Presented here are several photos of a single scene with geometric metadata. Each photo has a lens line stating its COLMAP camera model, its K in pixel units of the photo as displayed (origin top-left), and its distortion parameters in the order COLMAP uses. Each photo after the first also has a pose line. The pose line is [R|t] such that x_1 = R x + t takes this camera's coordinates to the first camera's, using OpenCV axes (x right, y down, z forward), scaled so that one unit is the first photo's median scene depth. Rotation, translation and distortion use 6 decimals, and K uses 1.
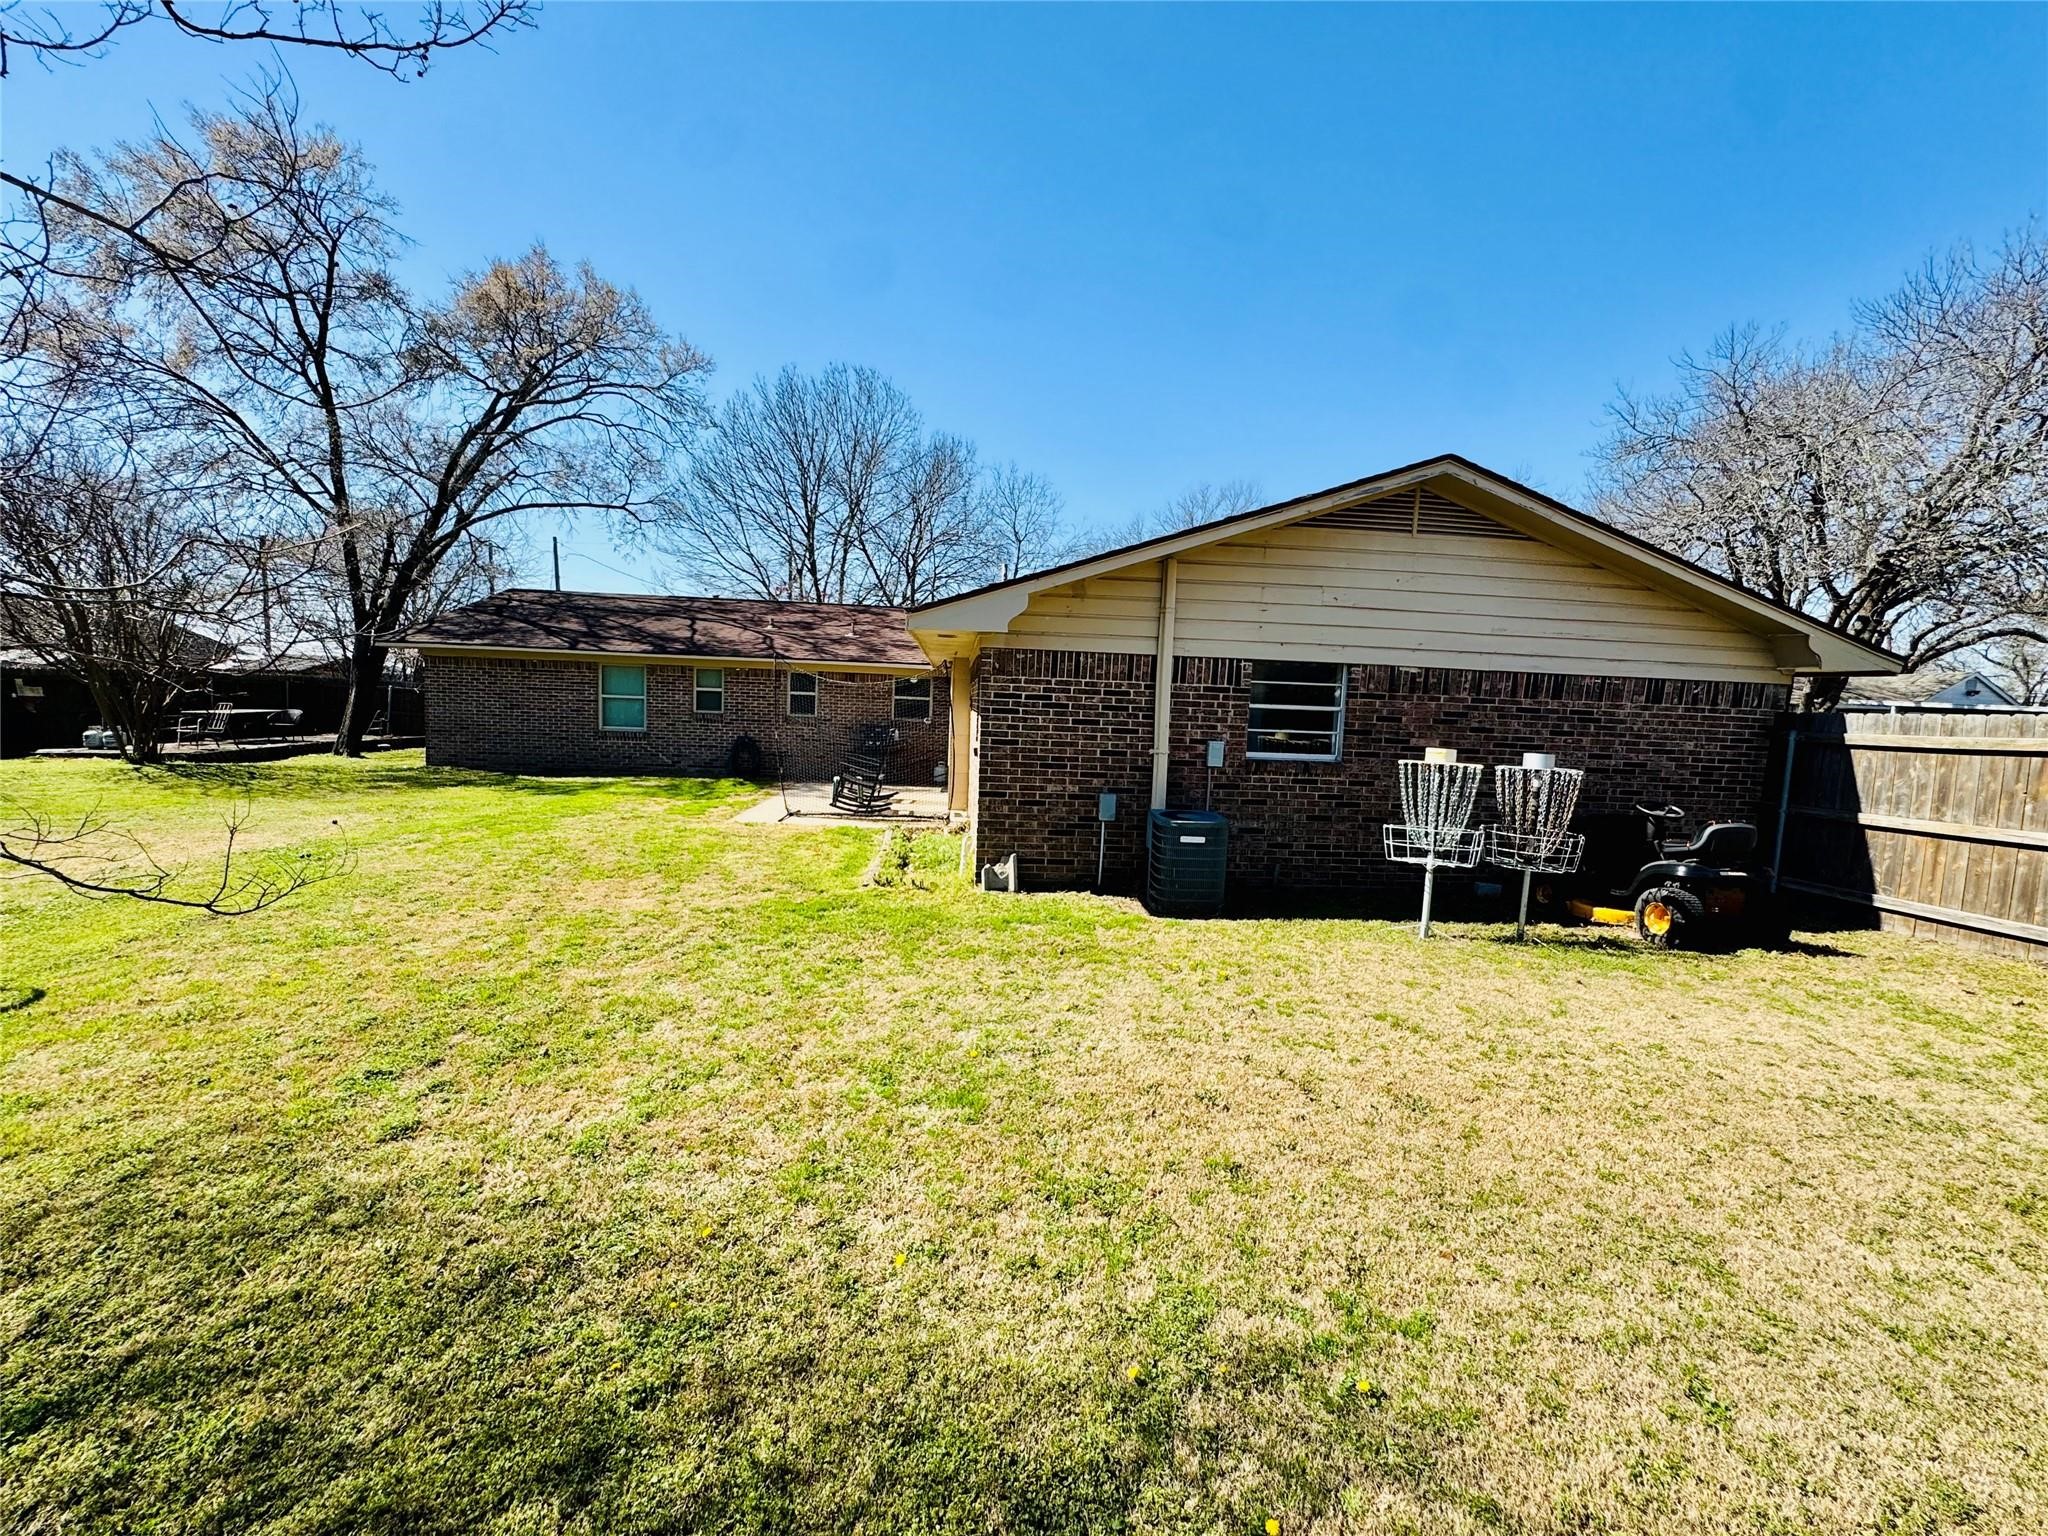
lens RADIAL K [[822.6, 0, 1014.5], [0, 822.6, 776.0], [0, 0, 1]] dist [-0.002711, -0.000028]
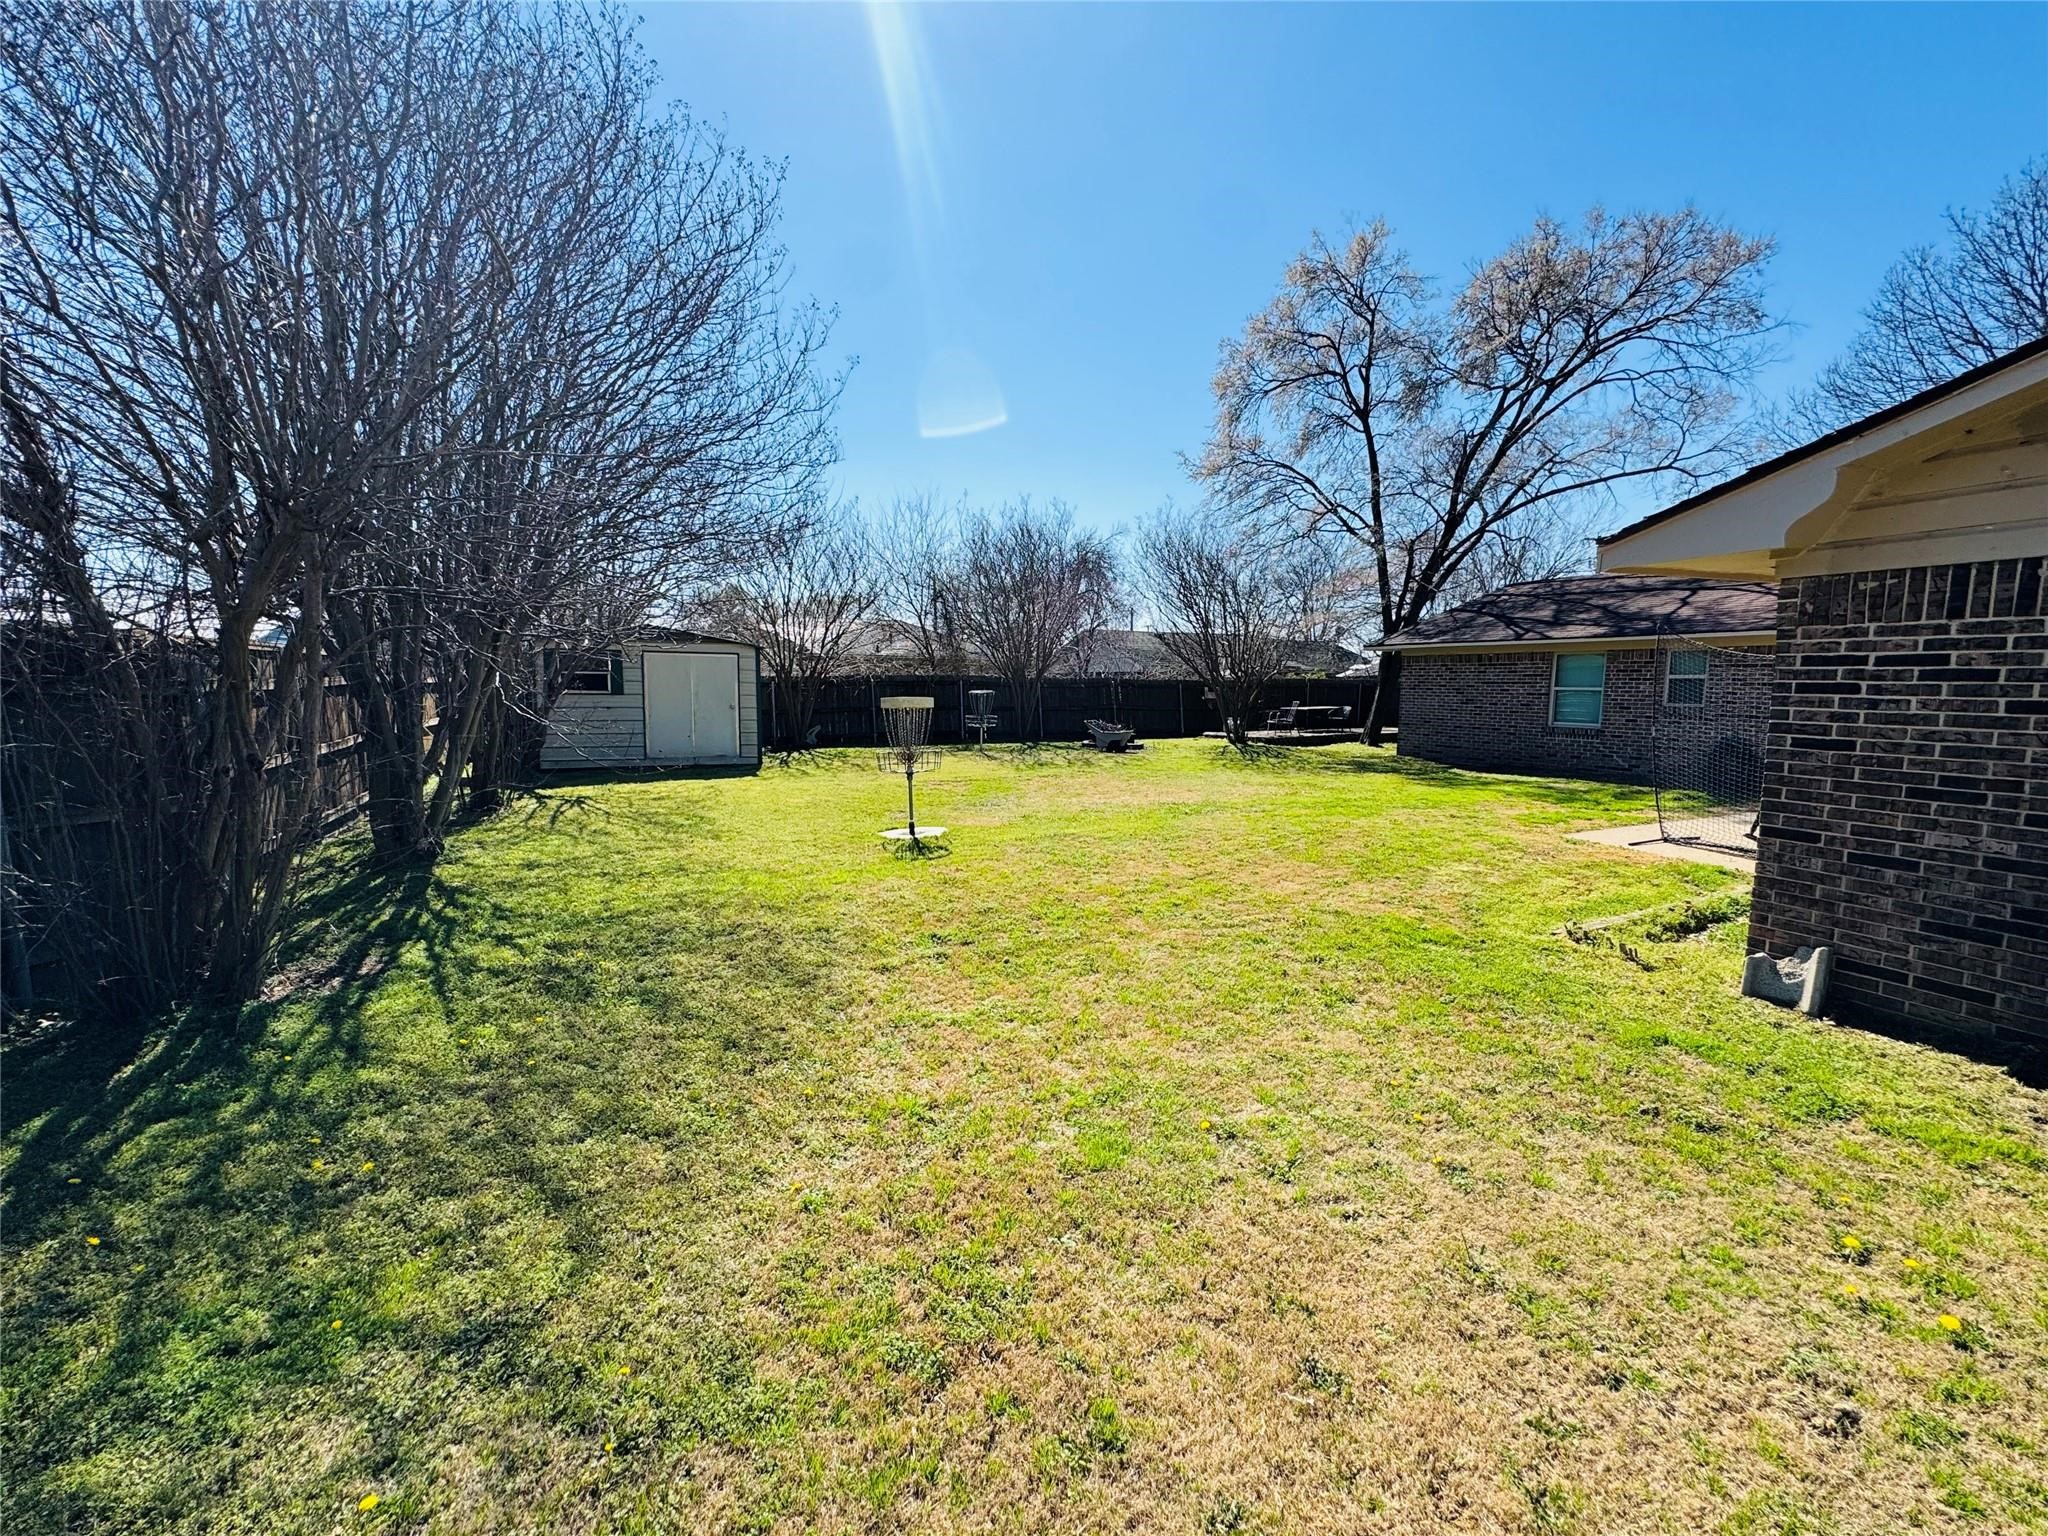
lens RADIAL K [[822.6, 0, 1026.6], [0, 822.6, 772.3], [0, 0, 1]] dist [-0.002711, -0.000028]
pose [[0.348854, 0.069163, -0.934621, 0.157336], [-0.074249, 0.996178, 0.046004, -0.003935], [0.934231, 0.053346, 0.352656, 0.148465]]
